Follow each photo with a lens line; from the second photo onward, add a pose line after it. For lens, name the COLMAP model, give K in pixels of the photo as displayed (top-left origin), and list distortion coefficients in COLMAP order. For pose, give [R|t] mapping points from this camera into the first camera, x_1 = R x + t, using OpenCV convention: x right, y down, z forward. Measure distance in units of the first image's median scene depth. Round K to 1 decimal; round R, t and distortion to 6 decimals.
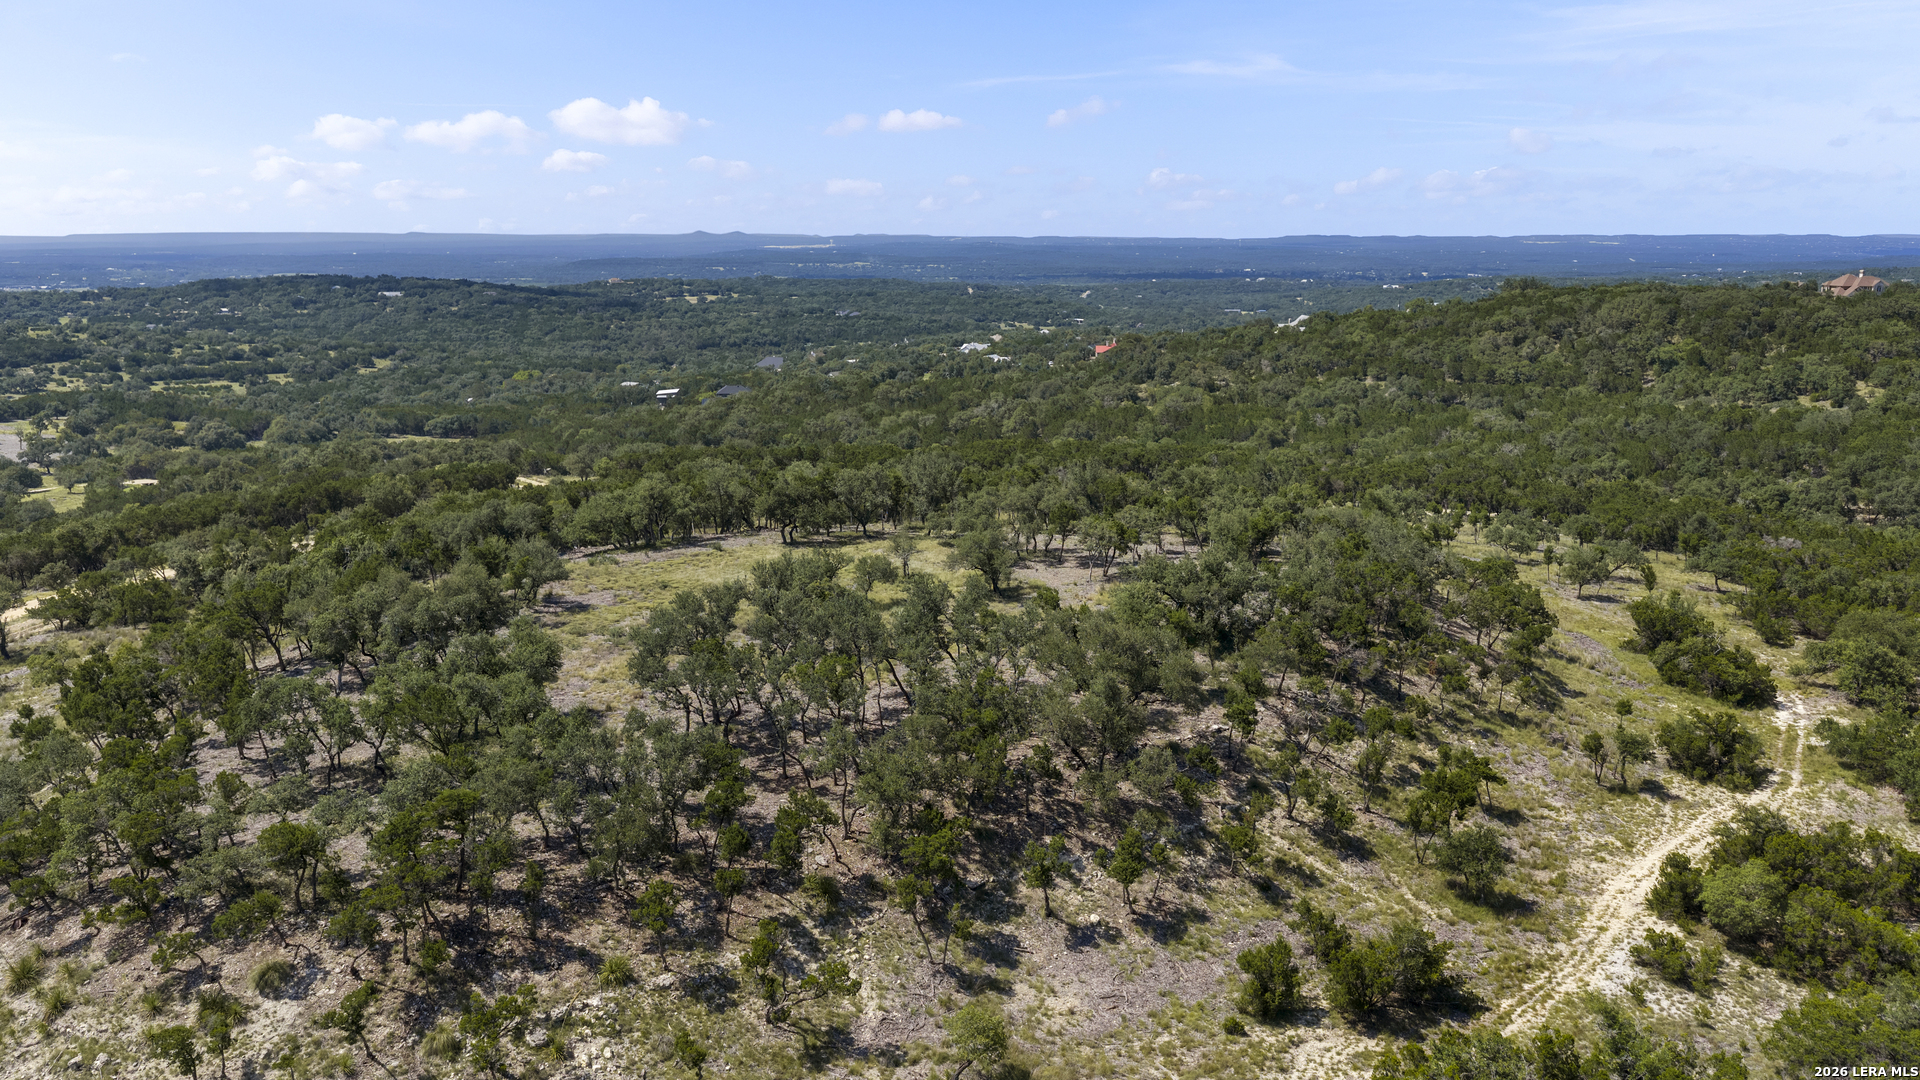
lens RADIAL K [[1621.3, 0, 967.6], [0, 1621.3, 535.3], [0, 0, 1]] dist [0.037712, -0.074326]
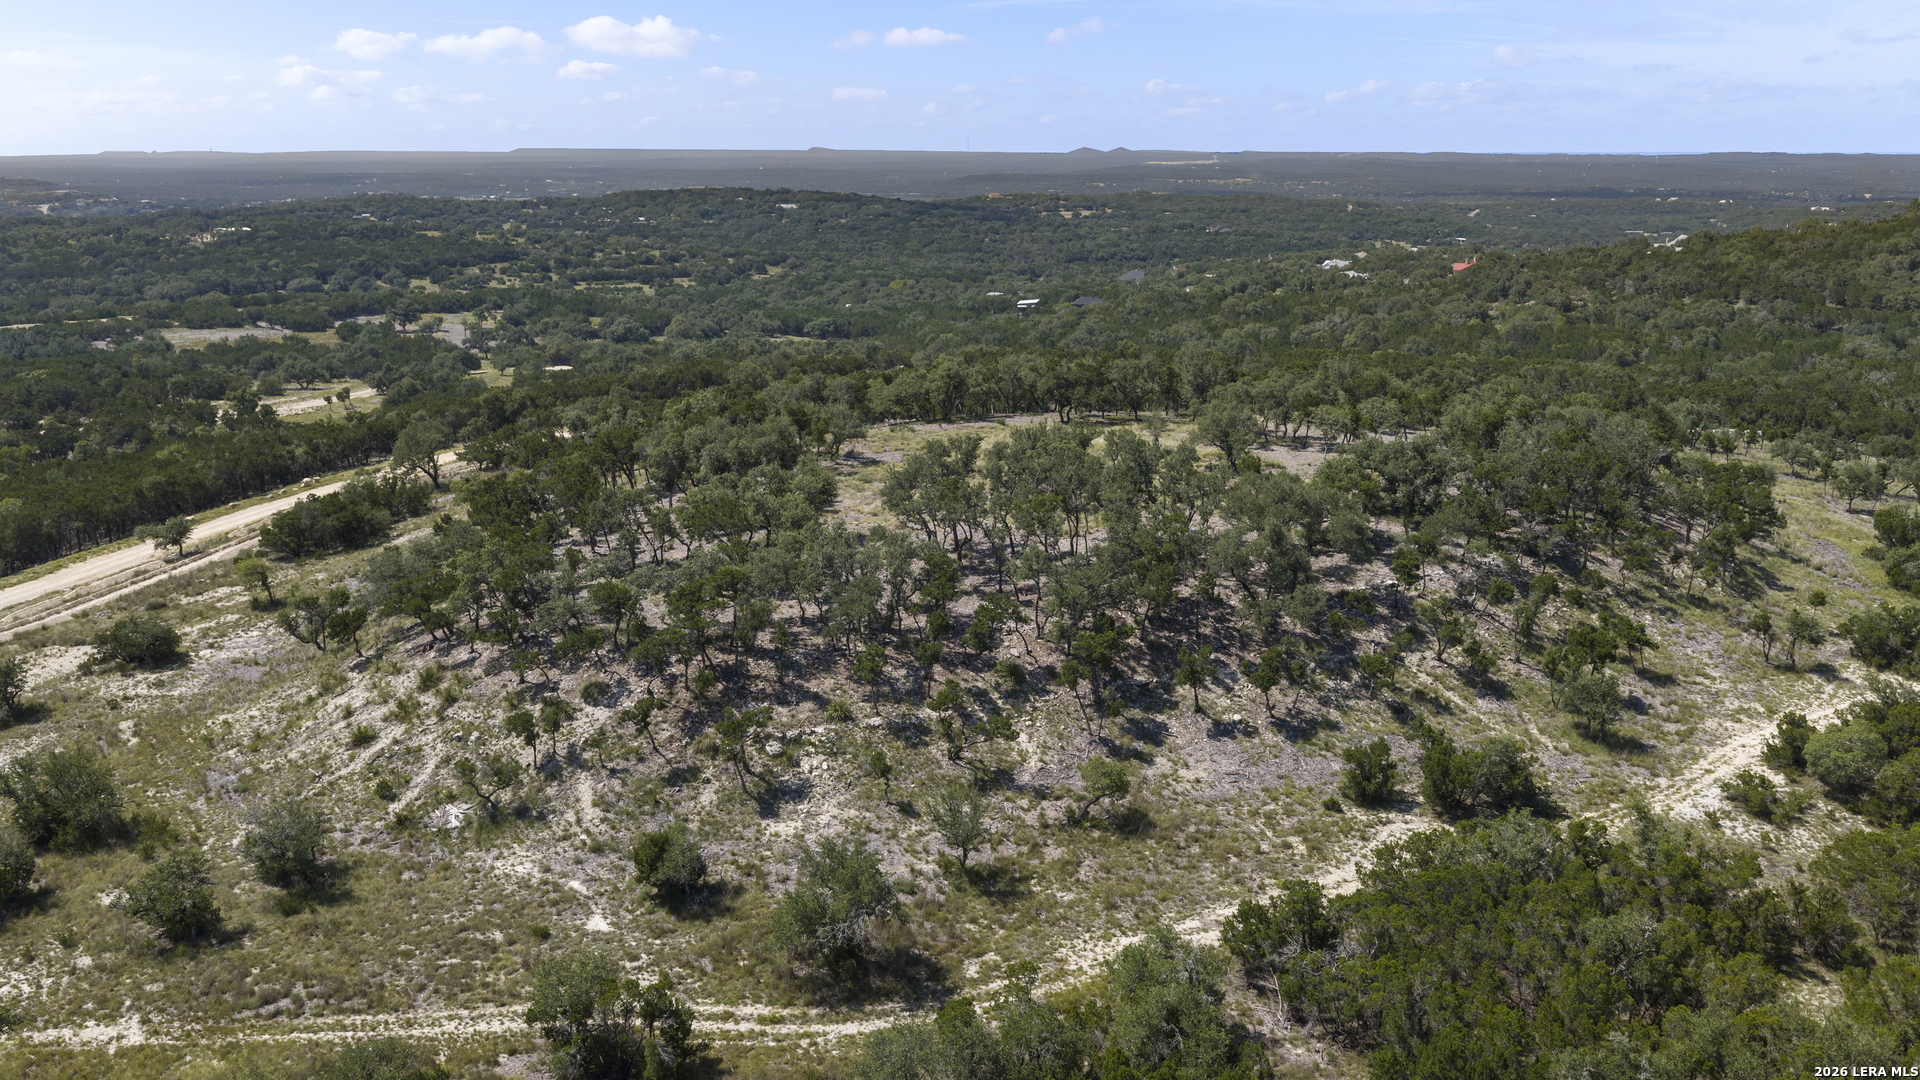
lens RADIAL K [[1621.3, 0, 967.6], [0, 1621.3, 535.3], [0, 0, 1]] dist [0.037712, -0.074326]
pose [[0.972734, 0.056083, -0.225039, 0.106728], [-0.044952, 0.997513, 0.054287, 0.033364], [0.227524, -0.042691, 0.972836, -0.147693]]
